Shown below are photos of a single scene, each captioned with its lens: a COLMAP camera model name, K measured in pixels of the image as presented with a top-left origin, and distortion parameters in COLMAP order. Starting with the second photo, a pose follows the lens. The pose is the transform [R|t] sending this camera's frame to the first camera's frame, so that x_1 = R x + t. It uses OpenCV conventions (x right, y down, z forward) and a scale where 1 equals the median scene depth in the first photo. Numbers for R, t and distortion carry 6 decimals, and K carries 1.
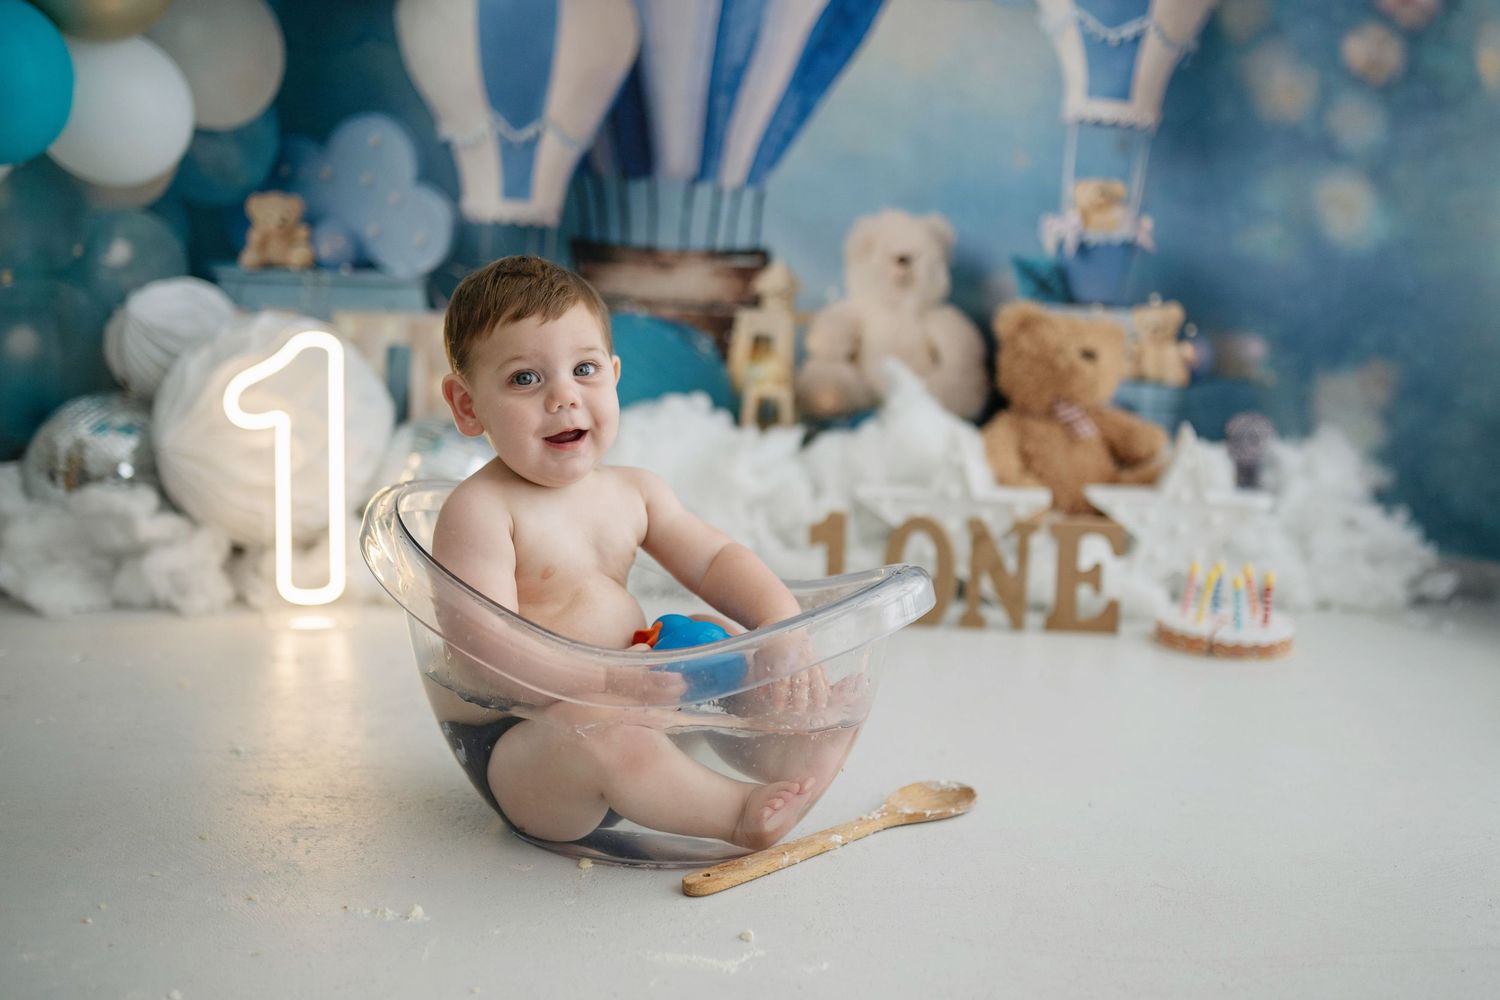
lens RADIAL K [[1444.5, 0, 750.0], [0, 1444.5, 500.0], [0, 0, 1]] dist [-0.060814, 0.069034]
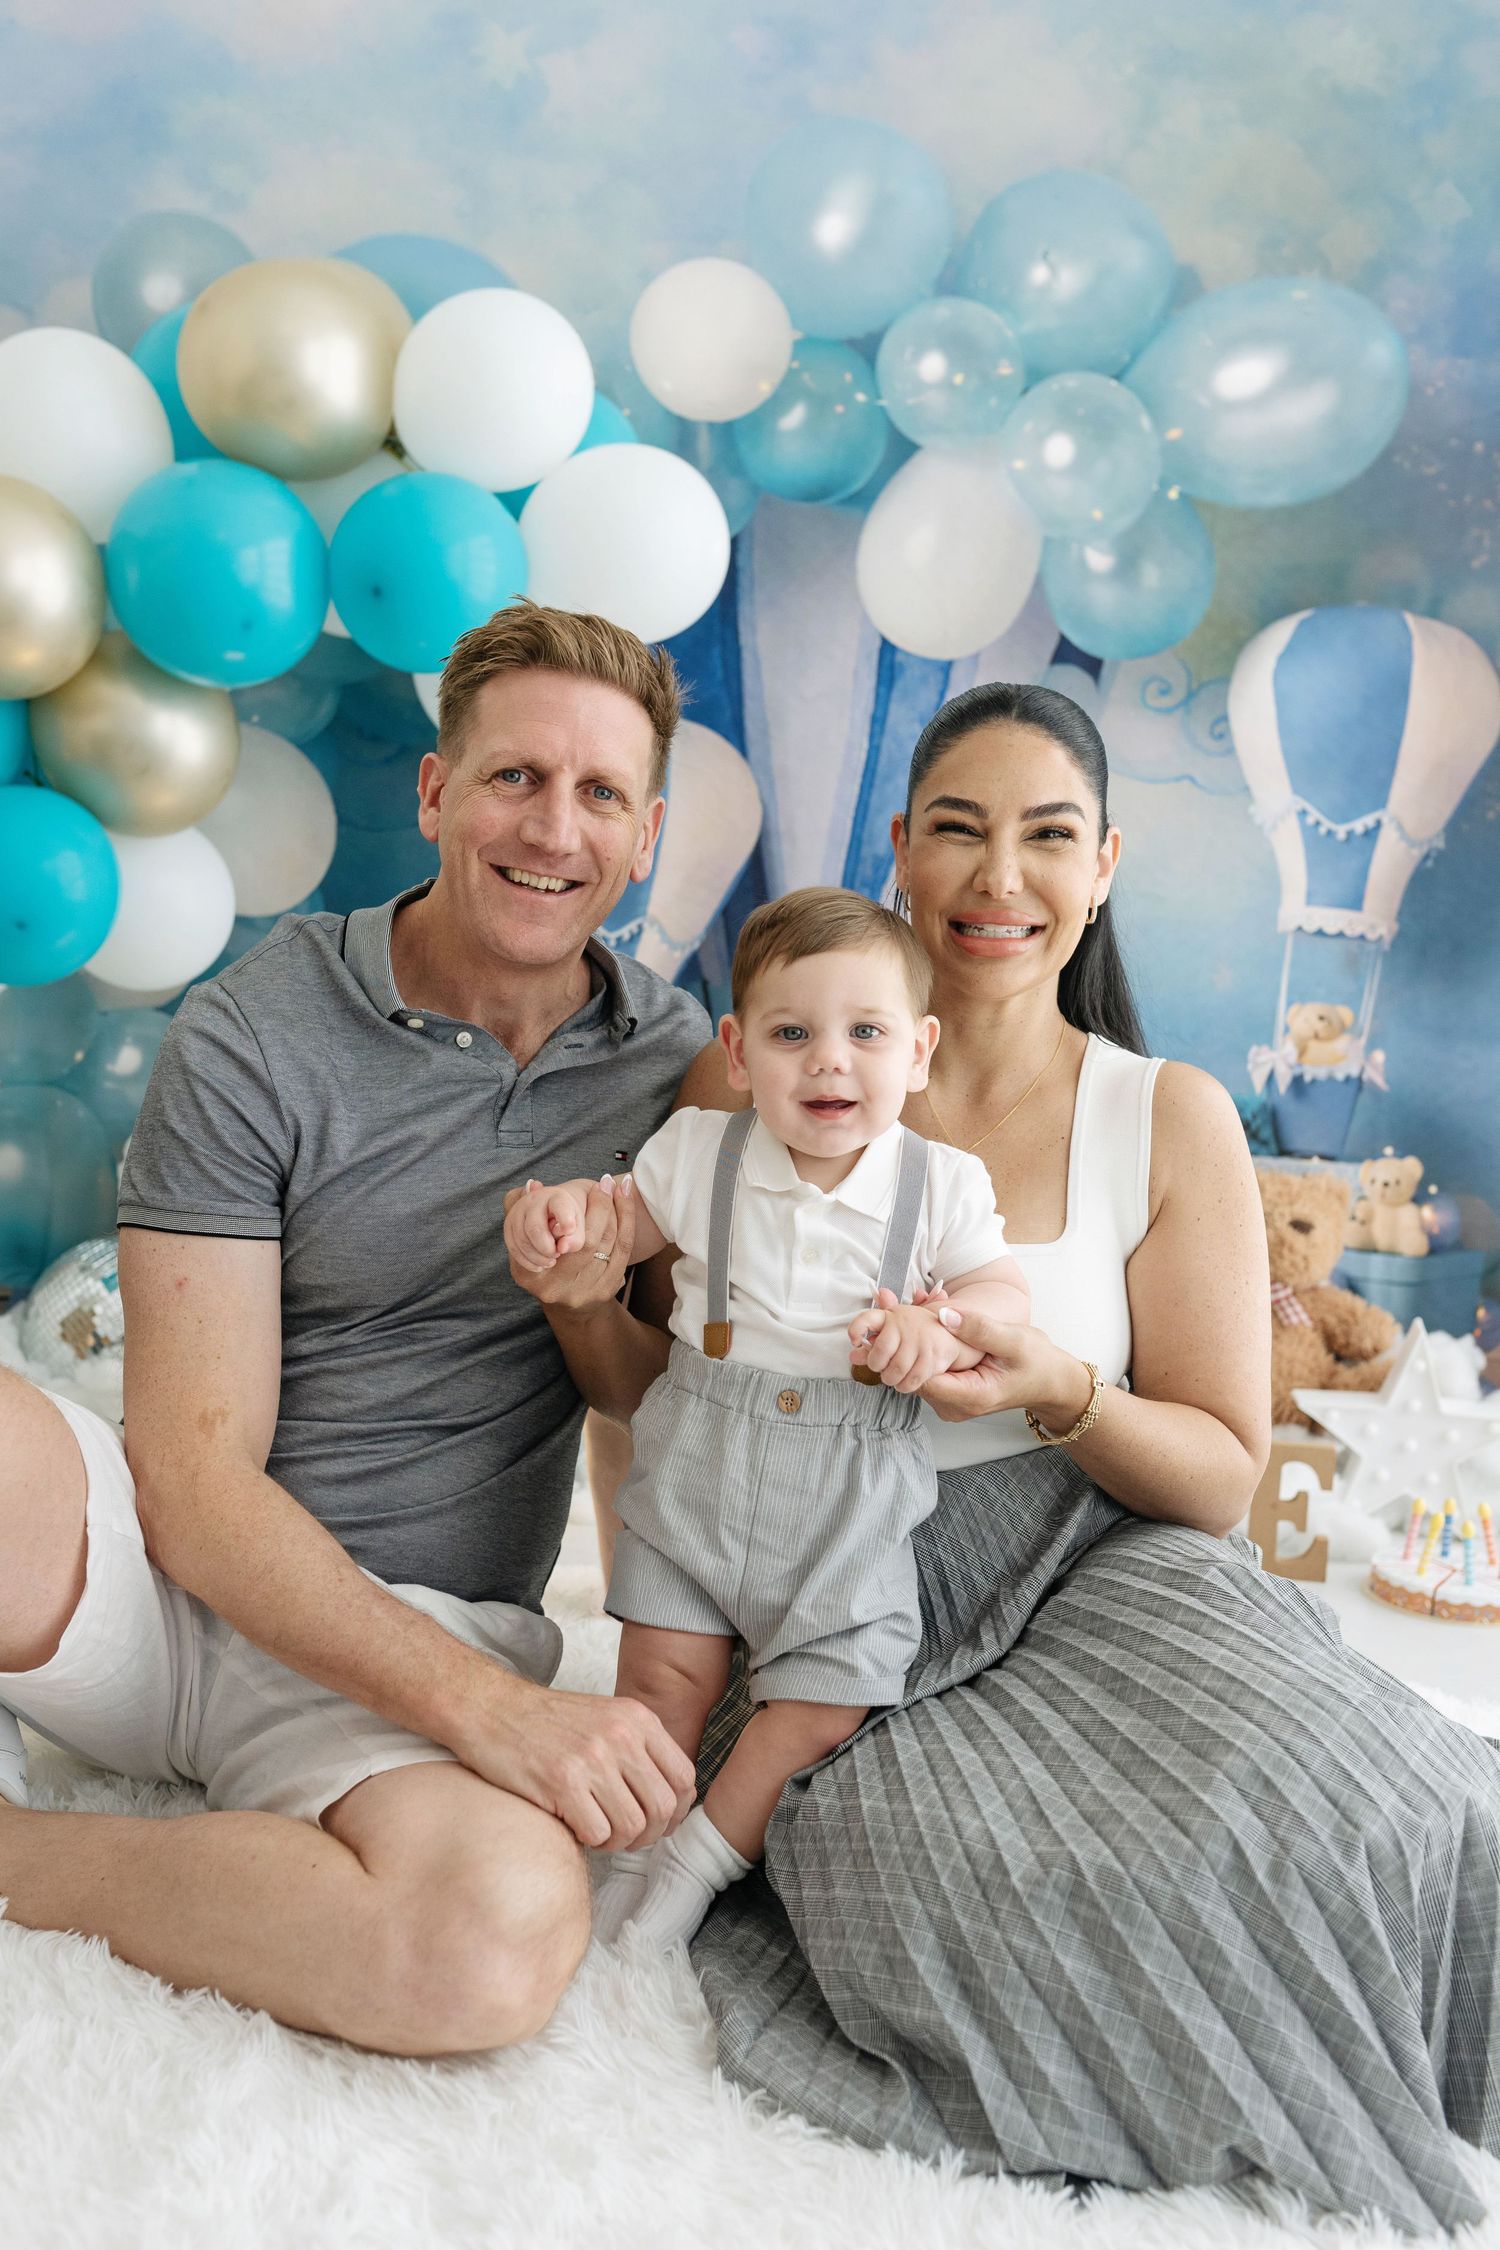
lens RADIAL K [[2166.7, 0, 754.7], [0, 2166.7, 1115.2], [0, 0, 1]] dist [-0.060814, 0.069034]
pose [[0.998711, 0.031675, -0.039671, -0.027100], [-0.034085, 0.997518, -0.061608, -0.075966], [0.037621, 0.062881, 0.997312, -0.232765]]
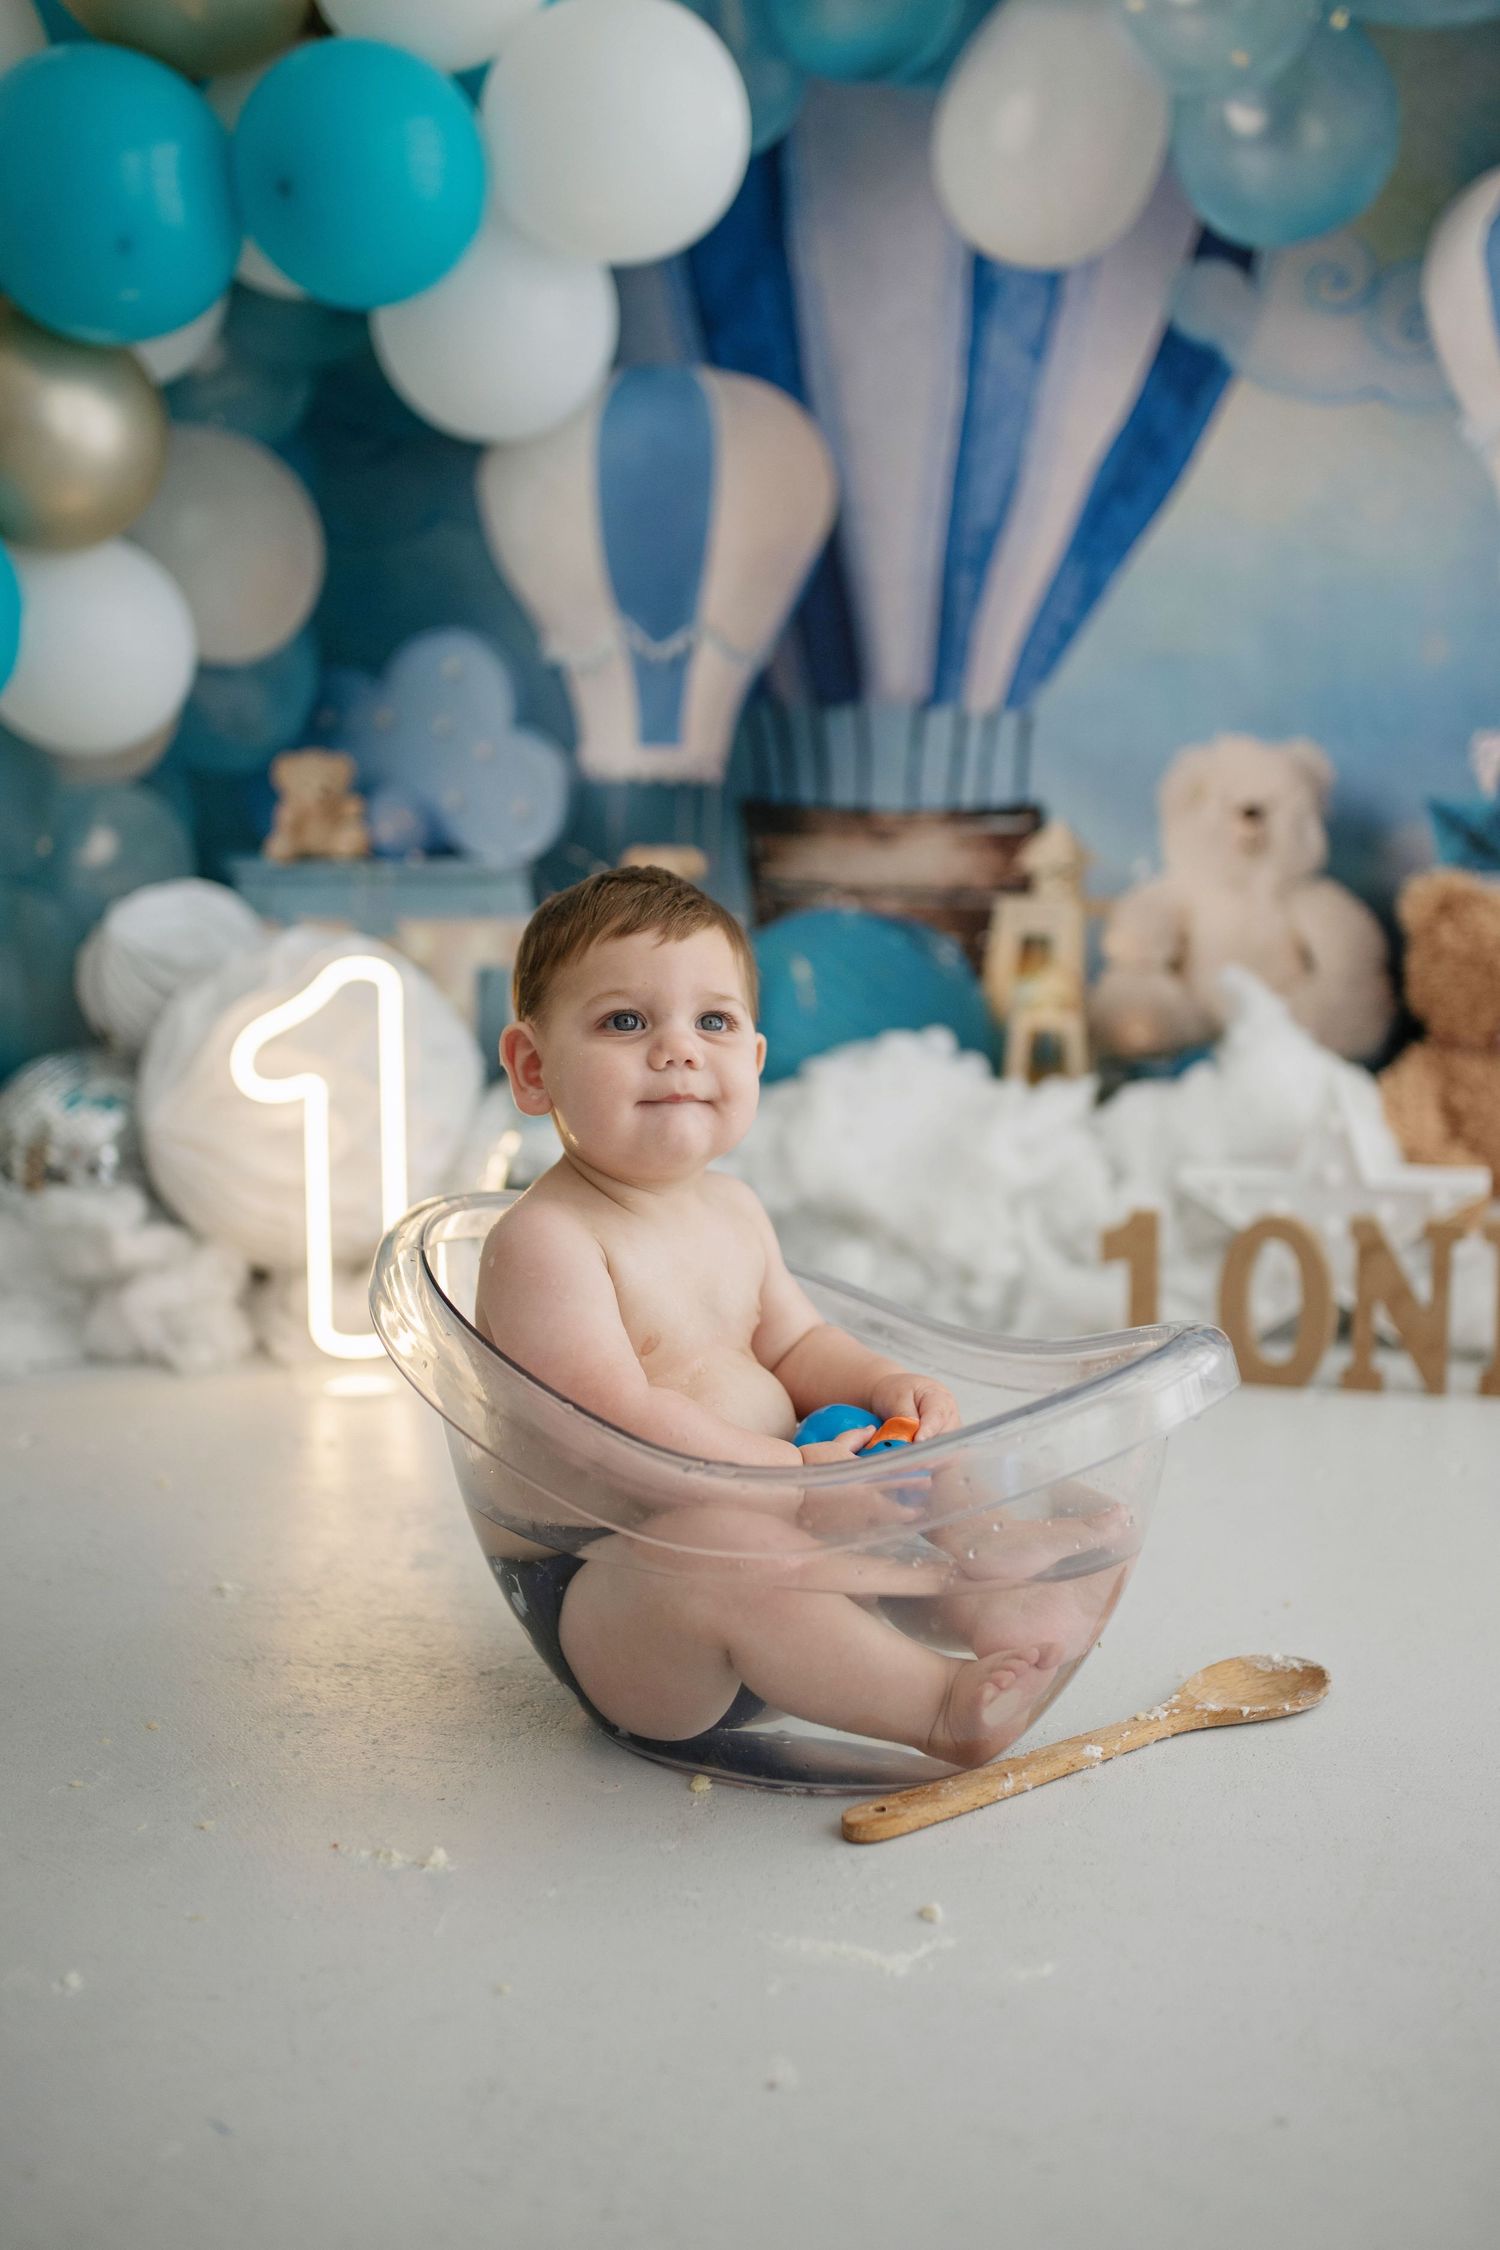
lens RADIAL K [[2166.7, 0, 754.7], [0, 2166.7, 1115.2], [0, 0, 1]] dist [-0.060814, 0.069034]
pose [[0.987456, -0.018739, -0.156776, 0.036313], [0.015952, 0.999692, -0.019015, -0.016987], [0.157084, 0.016275, 0.987451, 0.015182]]
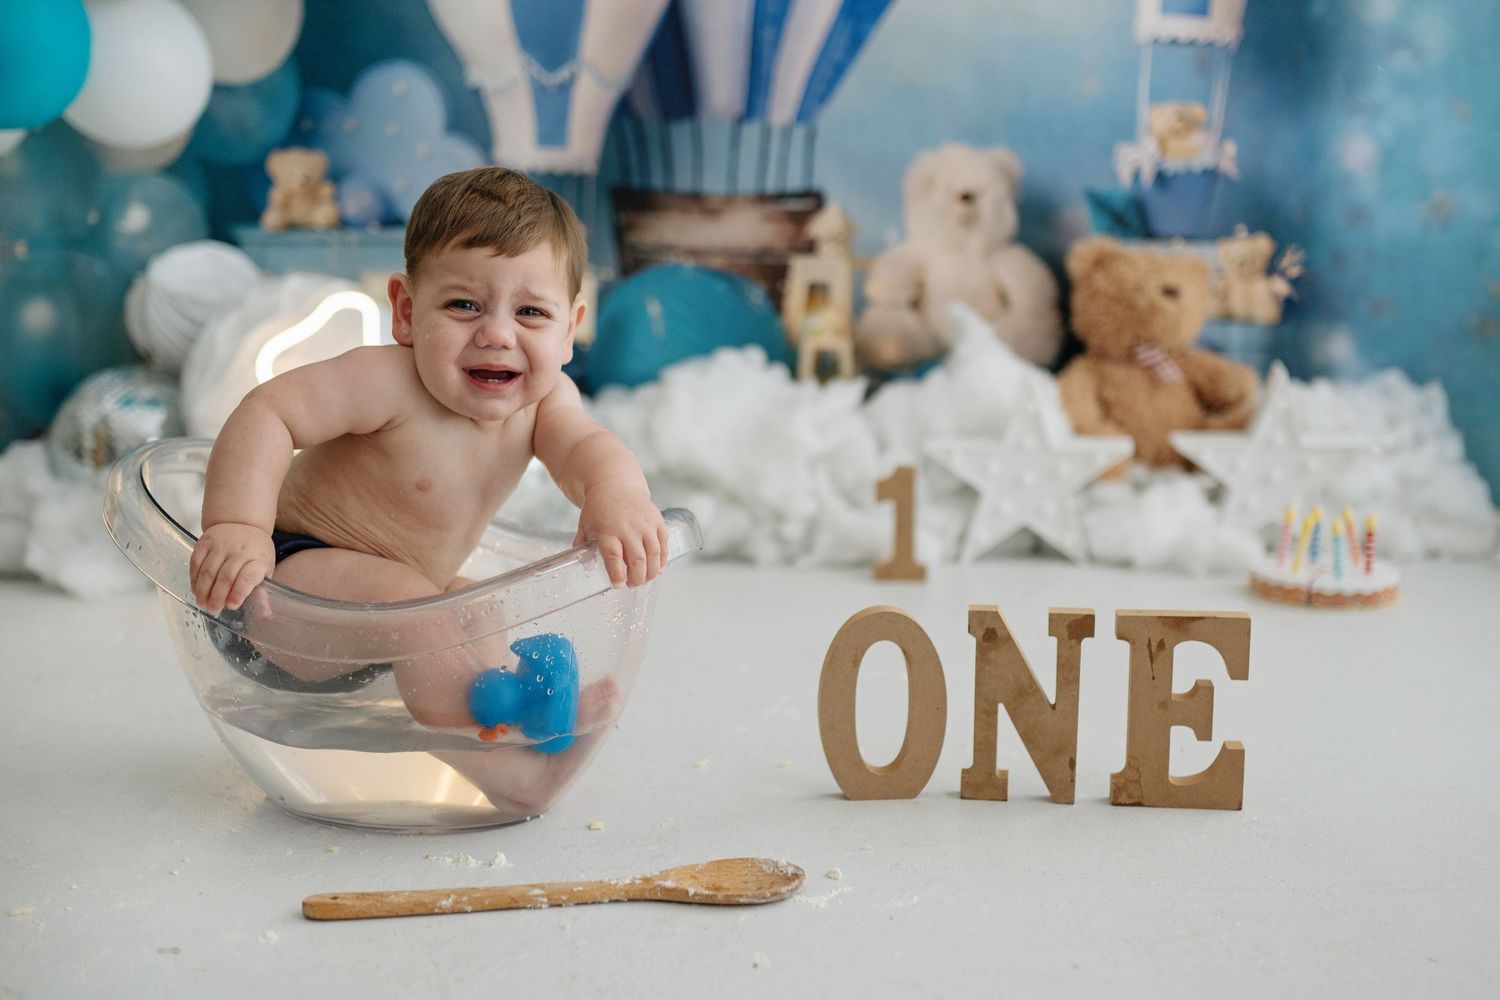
lens RADIAL K [[1613.4, 0, 739.4], [0, 1613.4, 511.5], [0, 0, 1]] dist [-0.058548, 0.067570]
pose [[0.998956, -0.028604, -0.035615, -0.009687], [0.029166, 0.999457, 0.015356, 0.016531], [0.035156, -0.016378, 0.999248, -0.048000]]
